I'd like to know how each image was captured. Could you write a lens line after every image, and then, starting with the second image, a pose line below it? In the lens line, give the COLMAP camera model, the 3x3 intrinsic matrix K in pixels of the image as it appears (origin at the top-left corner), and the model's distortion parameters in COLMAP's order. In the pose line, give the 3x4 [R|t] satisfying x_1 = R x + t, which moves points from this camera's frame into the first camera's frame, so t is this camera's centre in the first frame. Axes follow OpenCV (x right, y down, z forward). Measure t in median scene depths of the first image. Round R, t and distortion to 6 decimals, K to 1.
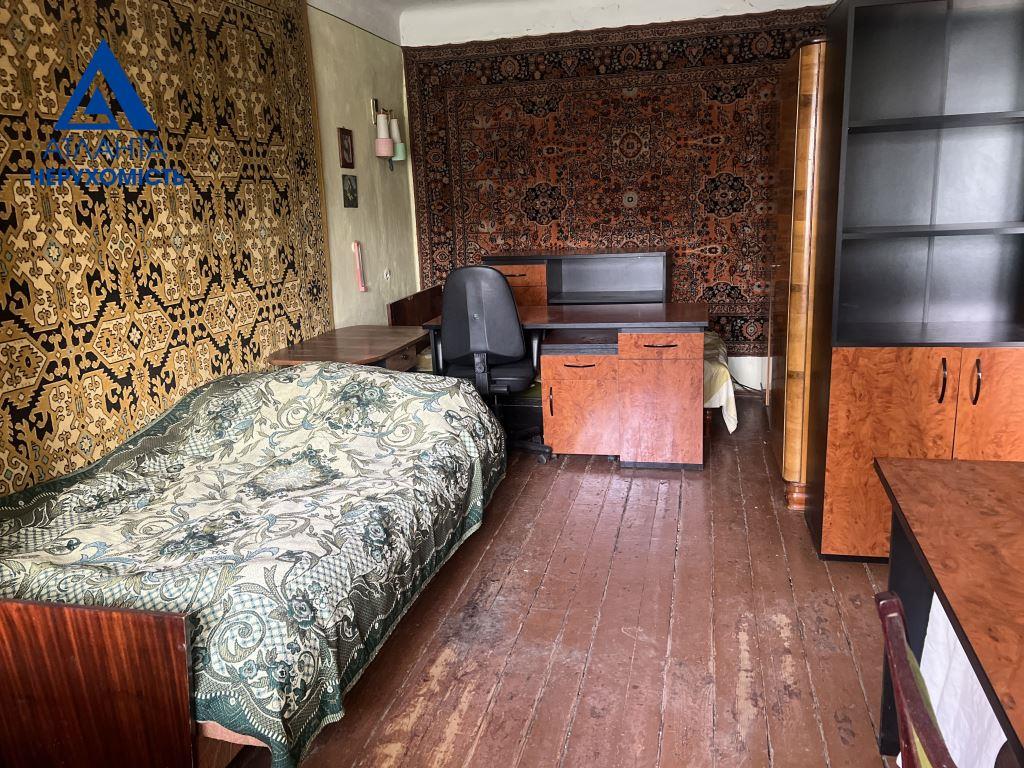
lens RADIAL K [[765.9, 0, 515.4], [0, 765.9, 385.6], [0, 0, 1]] dist [0.060807, -0.071061]
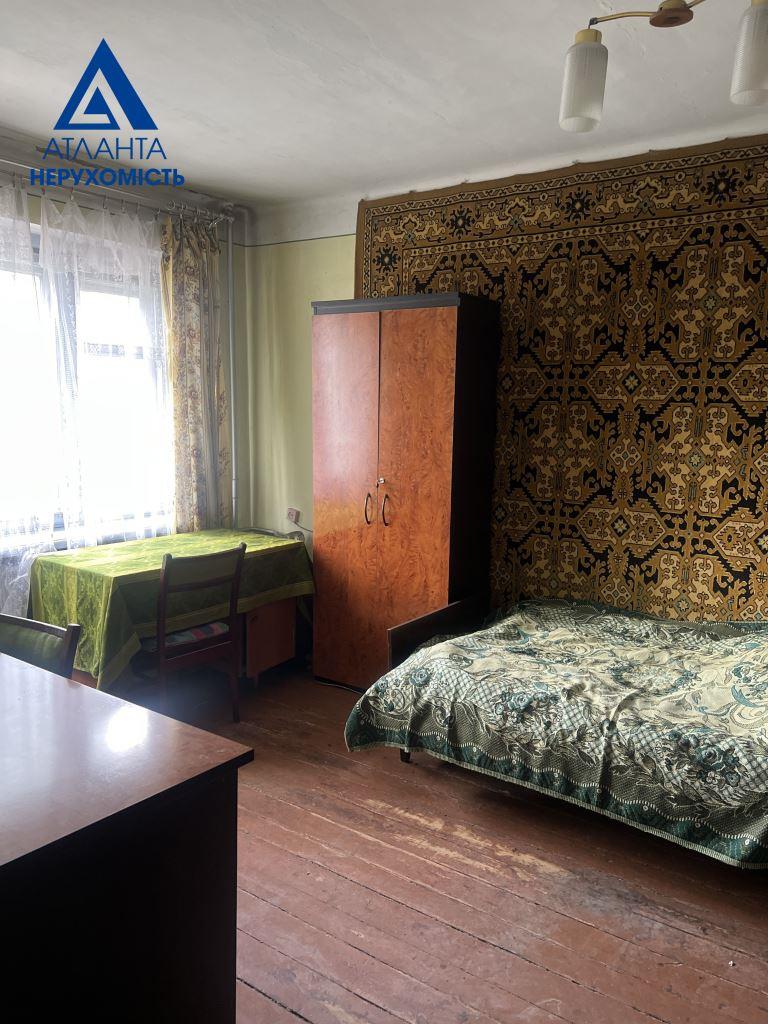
lens RADIAL K [[765.9, 0, 377.6], [0, 765.9, 515.2], [0, 0, 1]] dist [0.060807, -0.071061]
pose [[-0.359624, 0.166776, -0.918072, 0.731442], [-0.226637, 0.938823, 0.259322, -0.262891], [0.905155, 0.301327, -0.299826, 0.807414]]
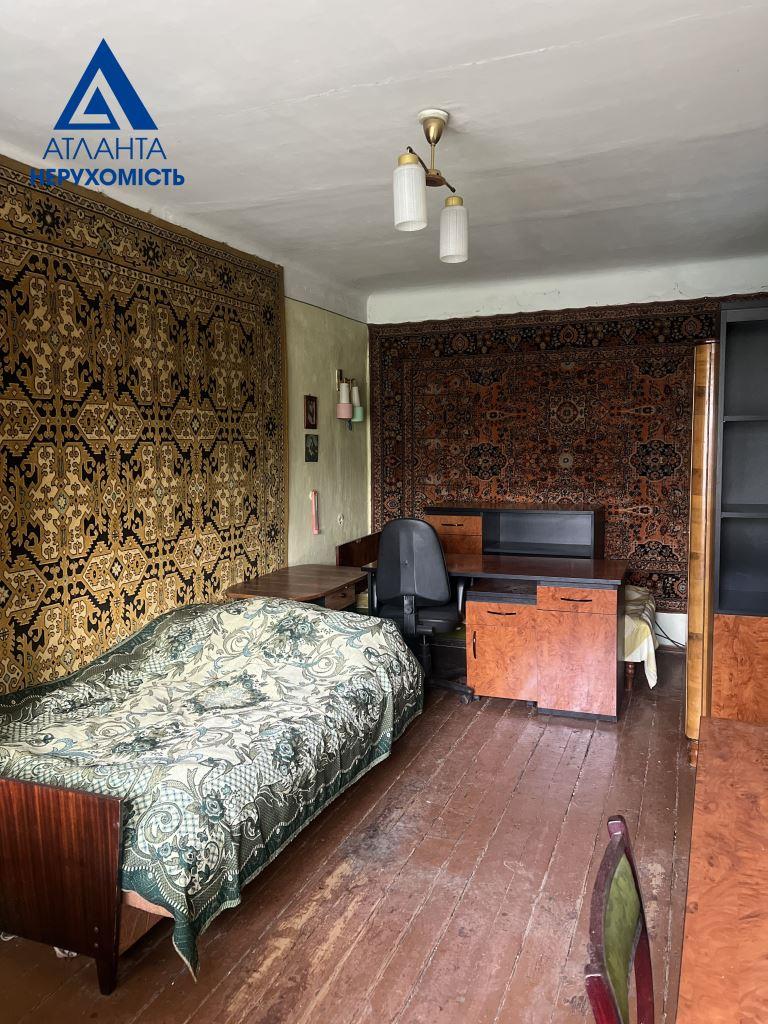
lens RADIAL K [[765.9, 0, 384.8], [0, 765.9, 518.6], [0, 0, 1]] dist [0.060807, -0.071061]
pose [[0.989338, 0.043123, -0.139105, 0.089528], [-0.061078, 0.989955, -0.127511, -0.014144], [0.132209, 0.134647, 0.982034, -0.143514]]
